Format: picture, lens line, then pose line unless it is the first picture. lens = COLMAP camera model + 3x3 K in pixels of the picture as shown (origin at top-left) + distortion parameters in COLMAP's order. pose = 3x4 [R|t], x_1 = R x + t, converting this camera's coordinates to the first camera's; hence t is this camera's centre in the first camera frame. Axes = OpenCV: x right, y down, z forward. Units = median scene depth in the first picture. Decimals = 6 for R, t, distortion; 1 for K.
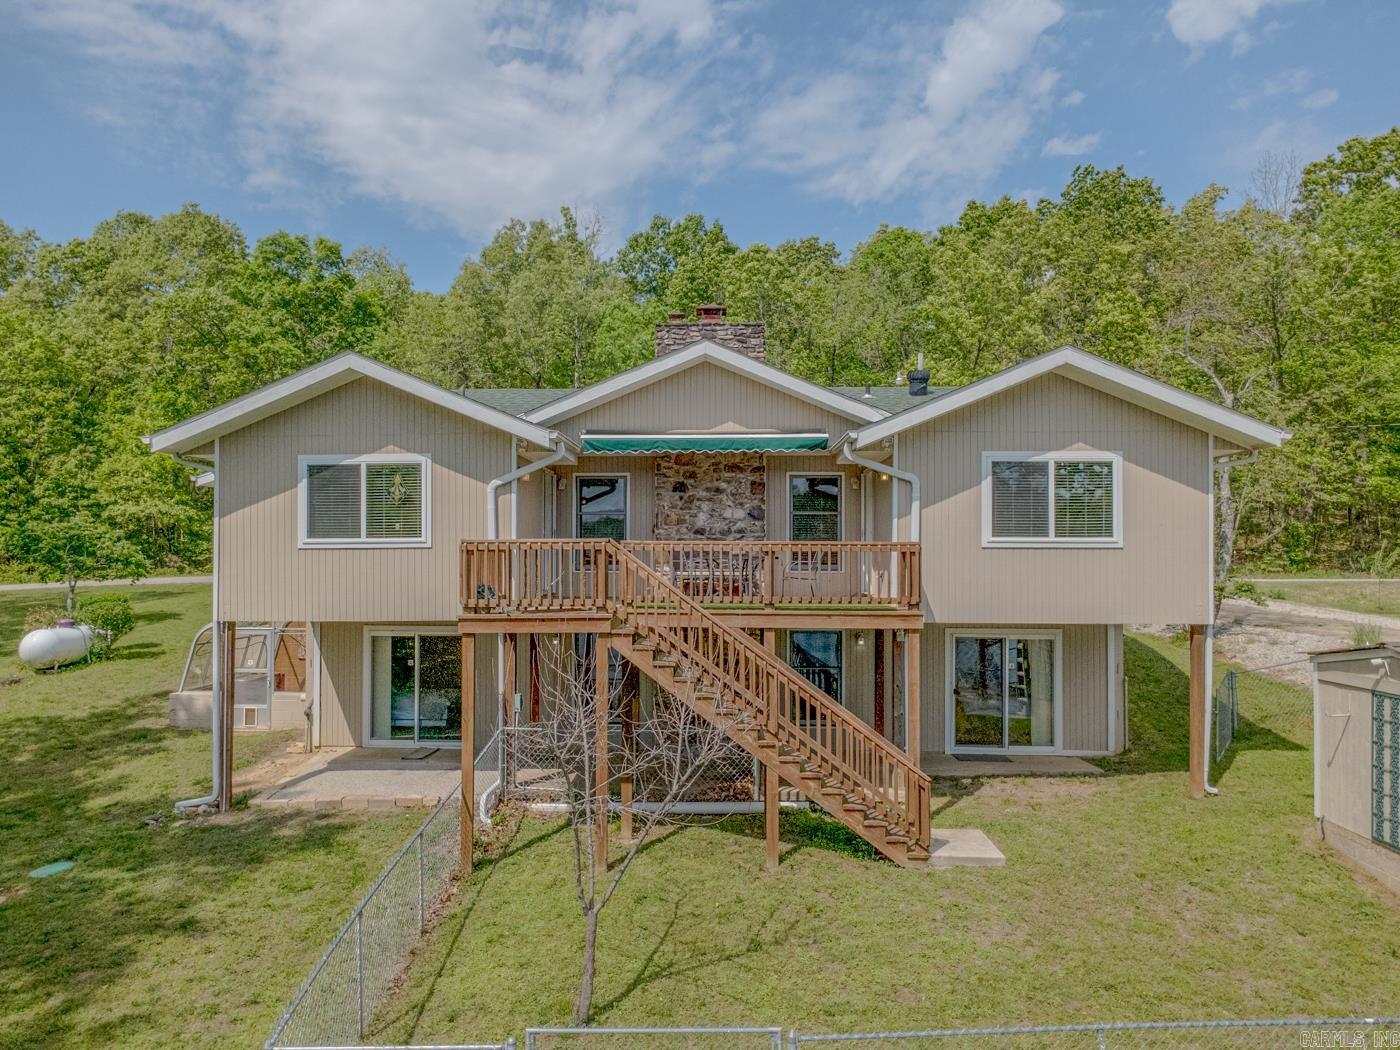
lens RADIAL K [[1026.8, 0, 700.0], [0, 1026.8, 525.0], [0, 0, 1]] dist [-0.005823, -0.000633]
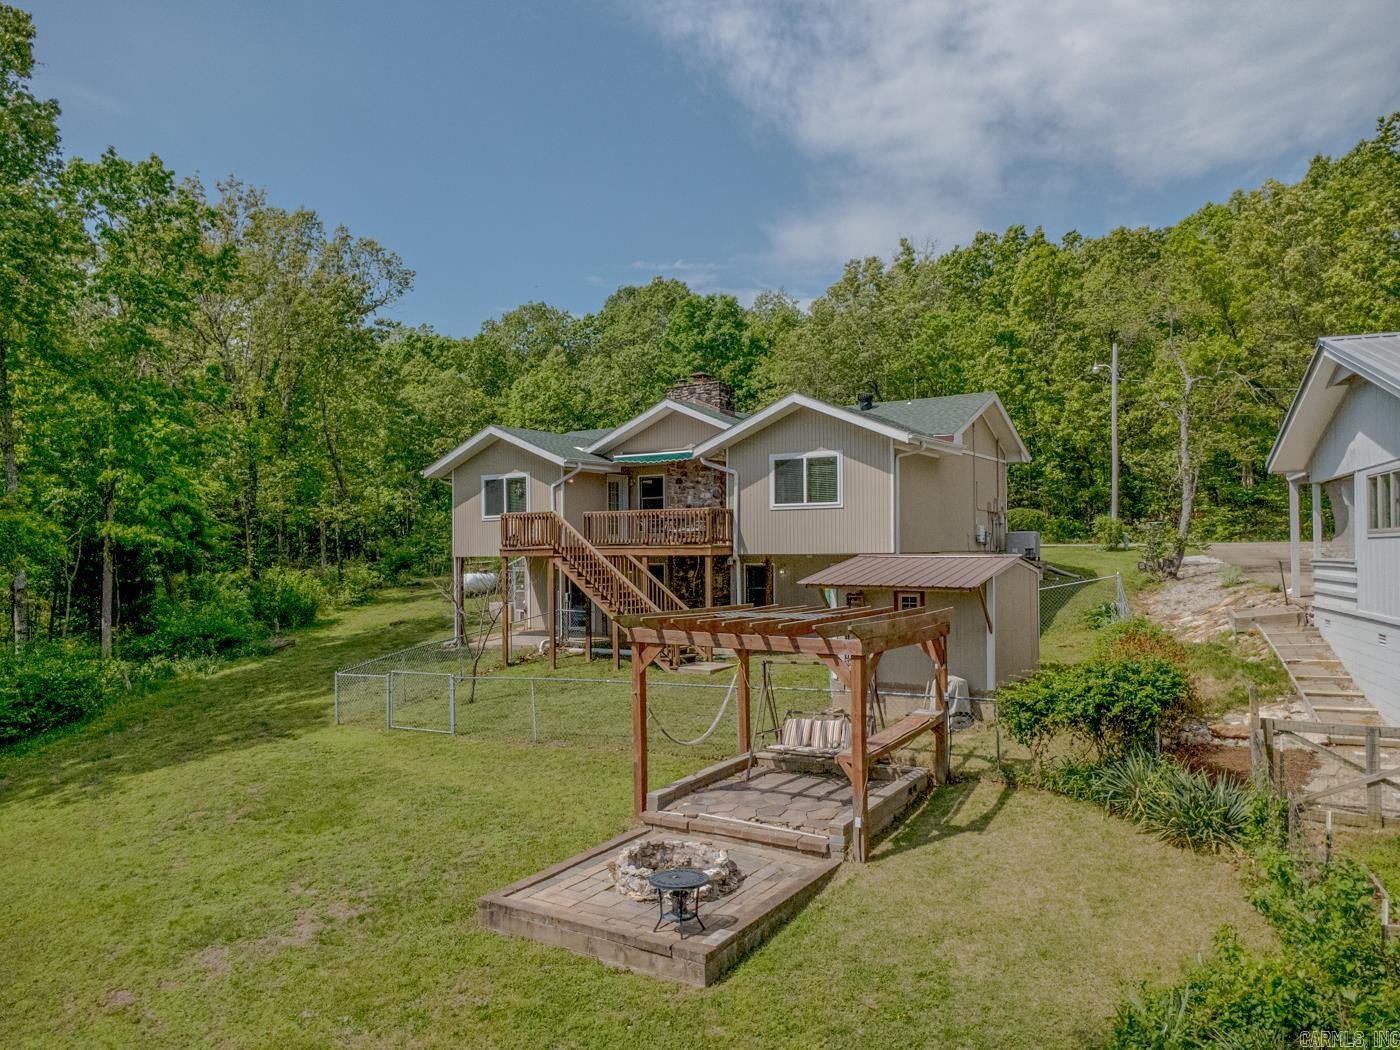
lens RADIAL K [[972.5, 0, 700.0], [0, 972.5, 525.0], [0, 0, 1]] dist [0.002052, -0.000623]
pose [[0.863122, -0.023399, -0.504453, 0.972288], [0.032795, 0.999414, 0.009755, 0.026123], [0.503930, -0.024963, 0.863384, -0.468931]]
